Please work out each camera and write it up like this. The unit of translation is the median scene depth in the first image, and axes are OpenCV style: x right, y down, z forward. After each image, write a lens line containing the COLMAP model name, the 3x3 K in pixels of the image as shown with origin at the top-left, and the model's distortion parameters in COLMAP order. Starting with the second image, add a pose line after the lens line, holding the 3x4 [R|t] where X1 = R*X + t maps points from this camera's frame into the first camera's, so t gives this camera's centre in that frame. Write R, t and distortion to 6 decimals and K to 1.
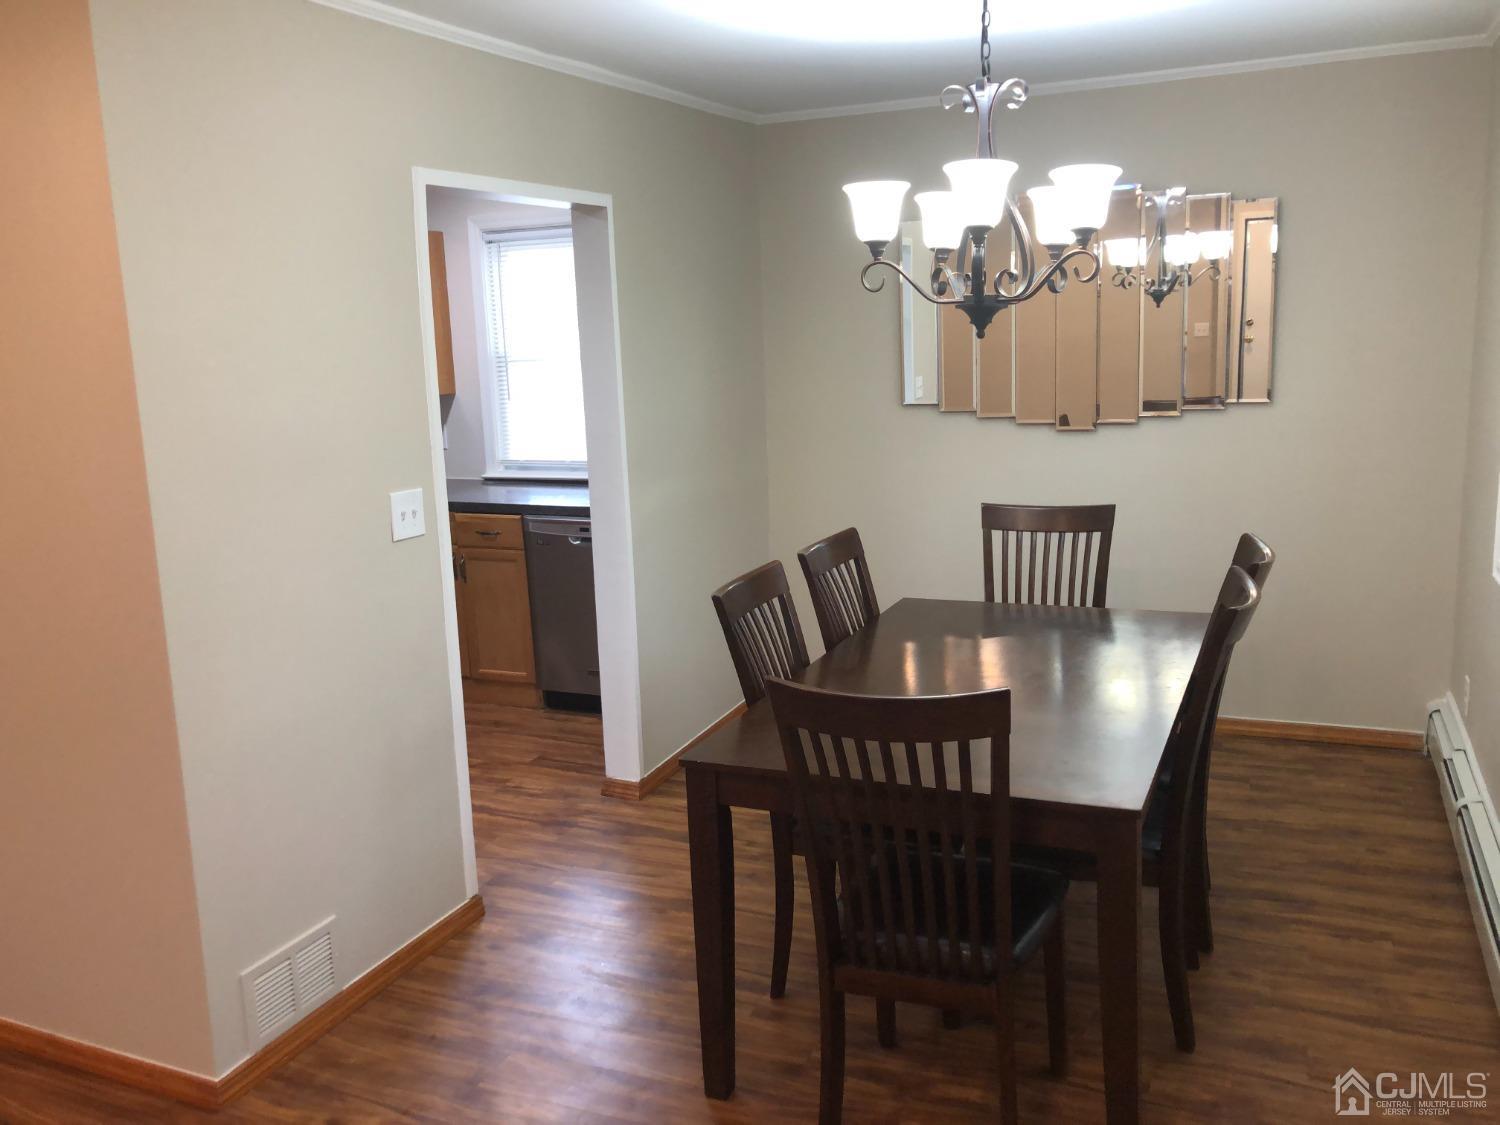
lens RADIAL K [[1232.0, 0, 750.0], [0, 1232.0, 562.5], [0, 0, 1]] dist [-0.004755, -0.004808]
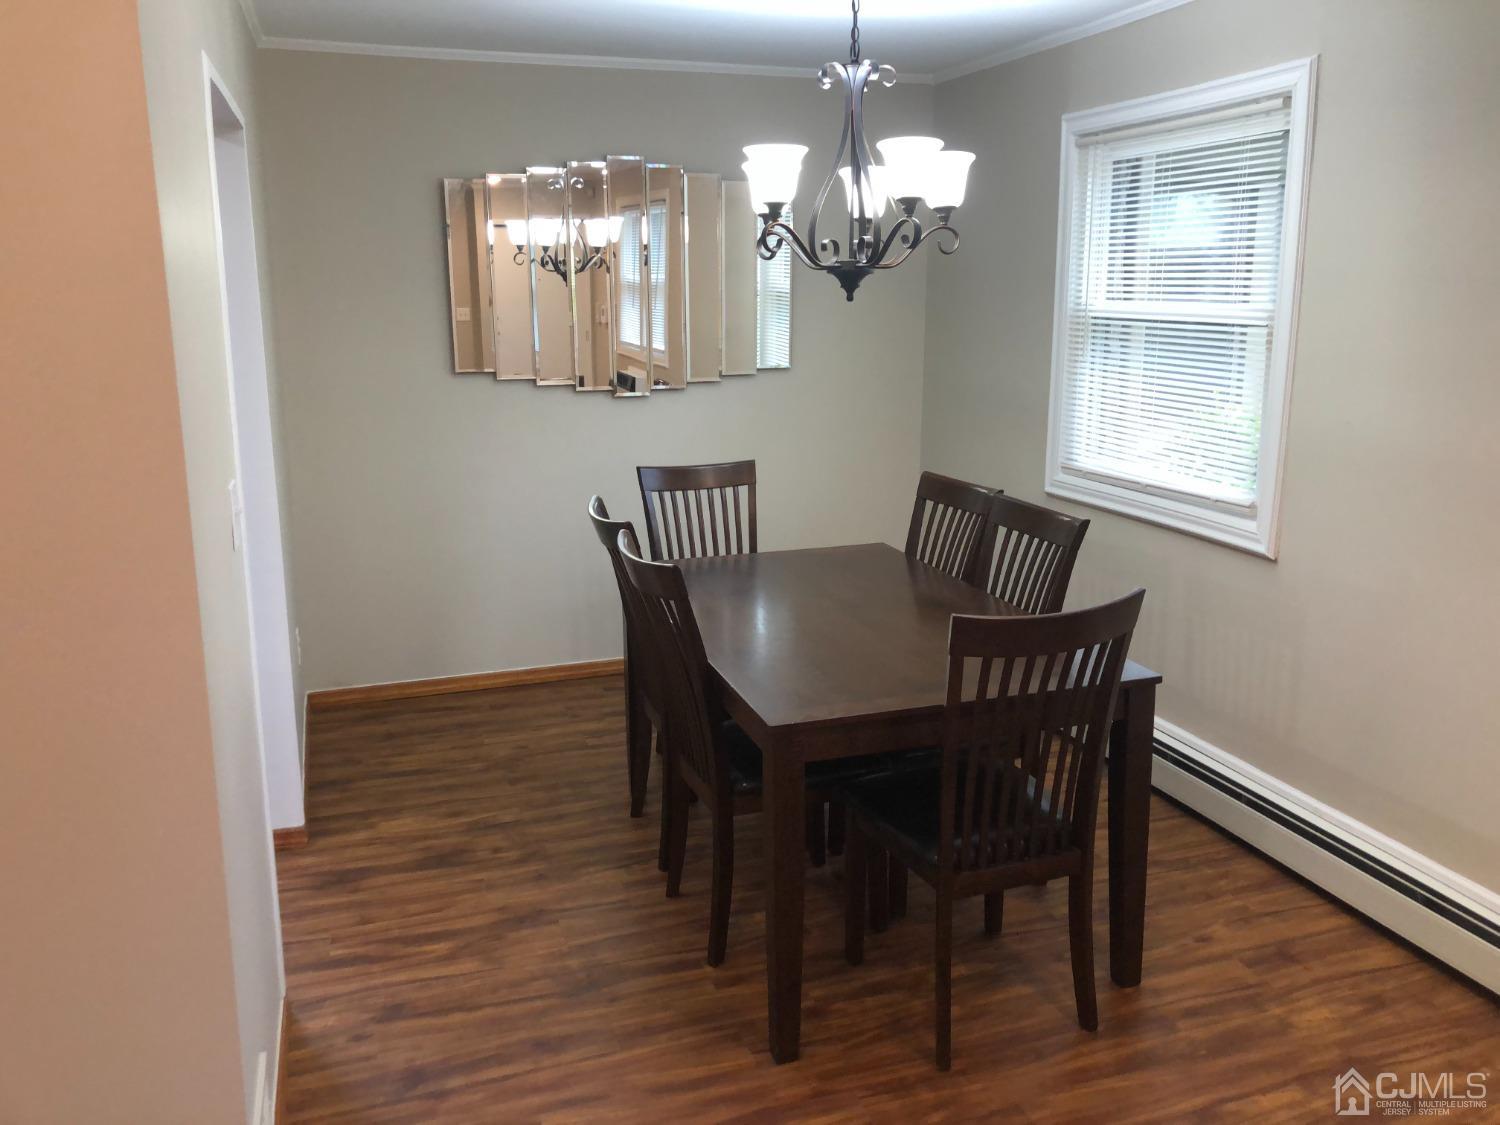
lens RADIAL K [[1244.7, 0, 750.0], [0, 1244.7, 562.5], [0, 0, 1]] dist [0.002320, 0.000680]
pose [[0.741376, -0.112153, 0.661652, -0.628882], [0.104211, 0.993216, 0.051587, -0.018599], [-0.662949, 0.030706, 0.748035, 0.241544]]
